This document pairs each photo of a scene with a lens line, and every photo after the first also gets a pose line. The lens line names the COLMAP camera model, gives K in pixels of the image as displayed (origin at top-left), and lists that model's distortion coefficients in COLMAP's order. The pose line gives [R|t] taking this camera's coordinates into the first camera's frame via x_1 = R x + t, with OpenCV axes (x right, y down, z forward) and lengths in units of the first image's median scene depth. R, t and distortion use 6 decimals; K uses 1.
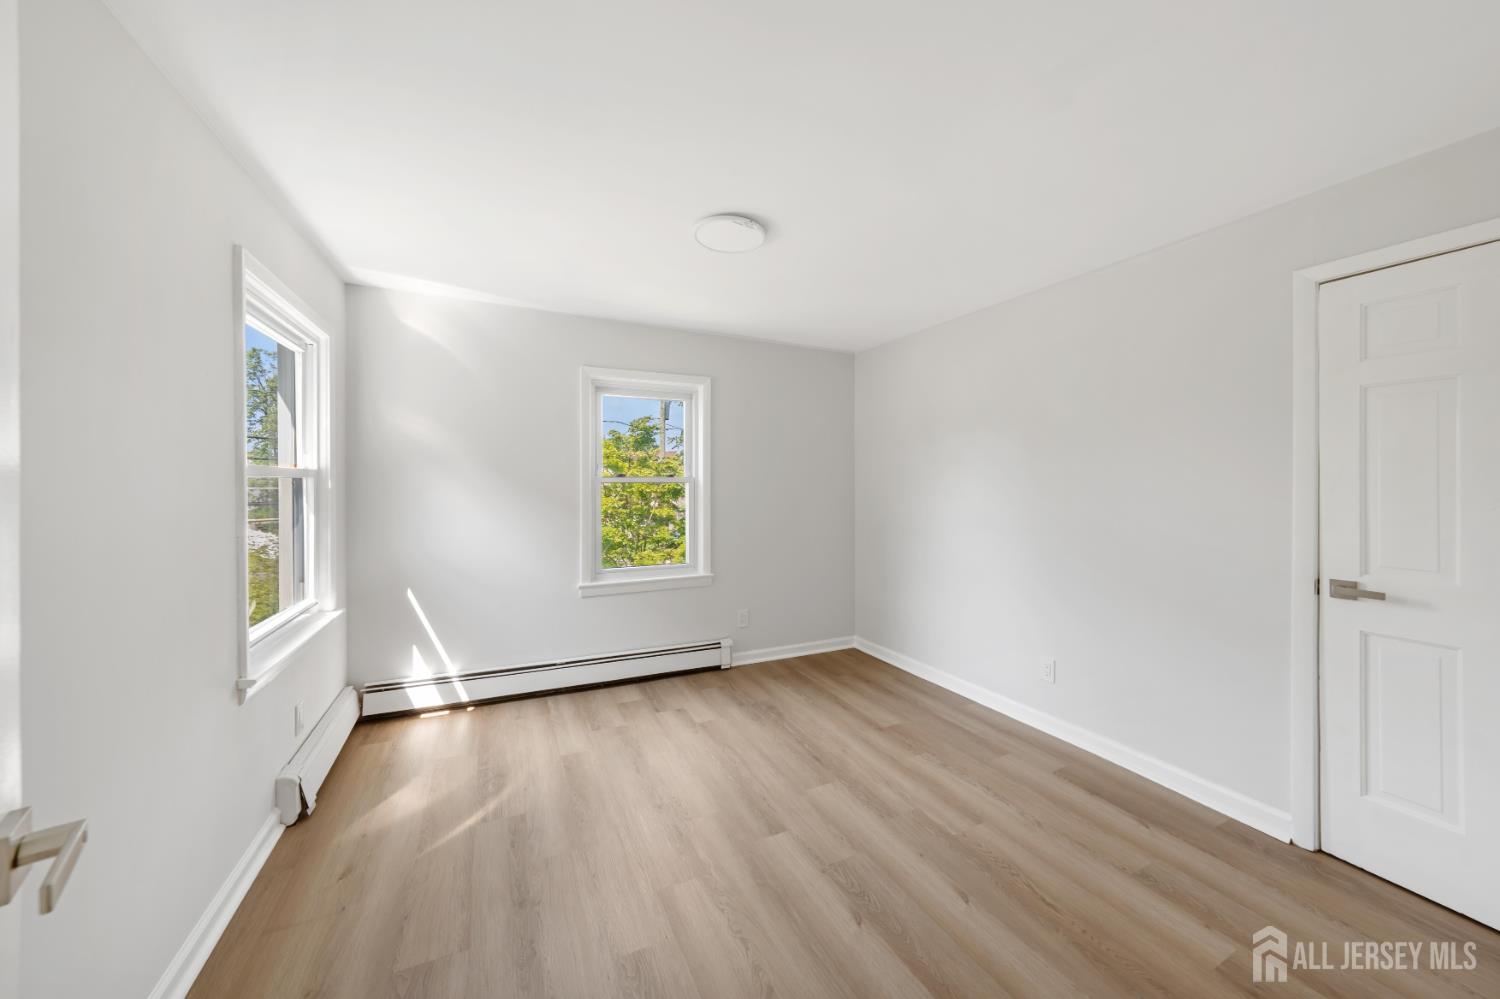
lens RADIAL K [[536.7, 0, 749.4], [0, 536.7, 488.3], [0, 0, 1]] dist [-0.000531, -0.000004]
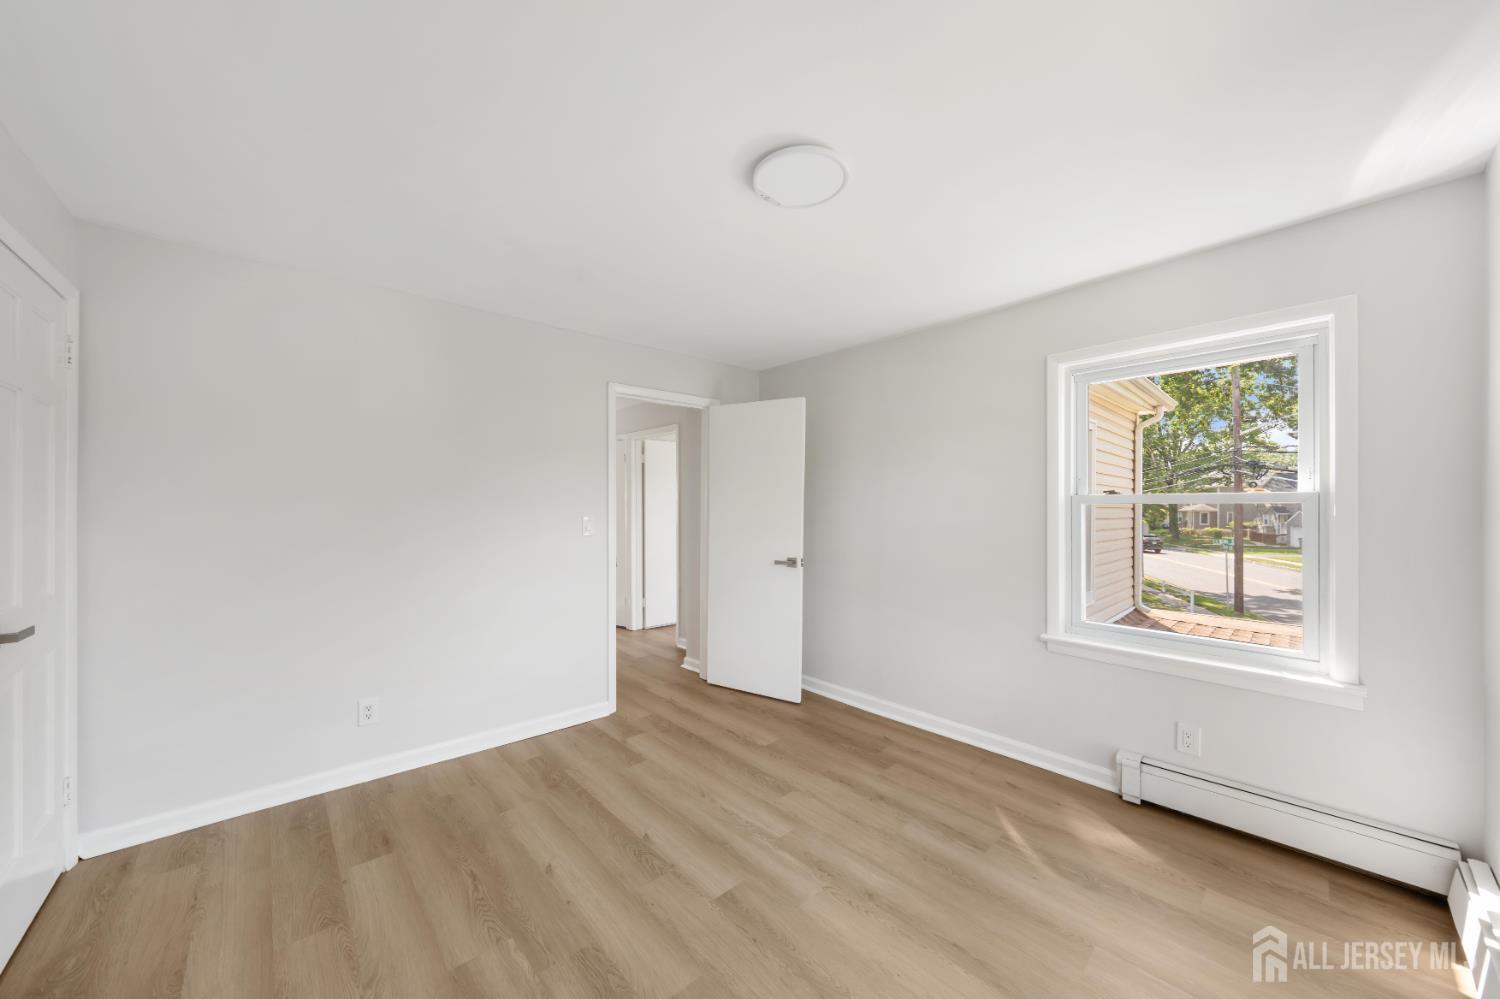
lens RADIAL K [[524.7, 0, 750.0], [0, 524.7, 499.5], [0, 0, 1]] dist [-0.000244, 0.000010]
pose [[-0.959488, -0.007706, -0.281643, 0.227958], [-0.003566, 0.999878, -0.015210, -0.006971], [0.281726, -0.013589, -0.959399, 1.616457]]
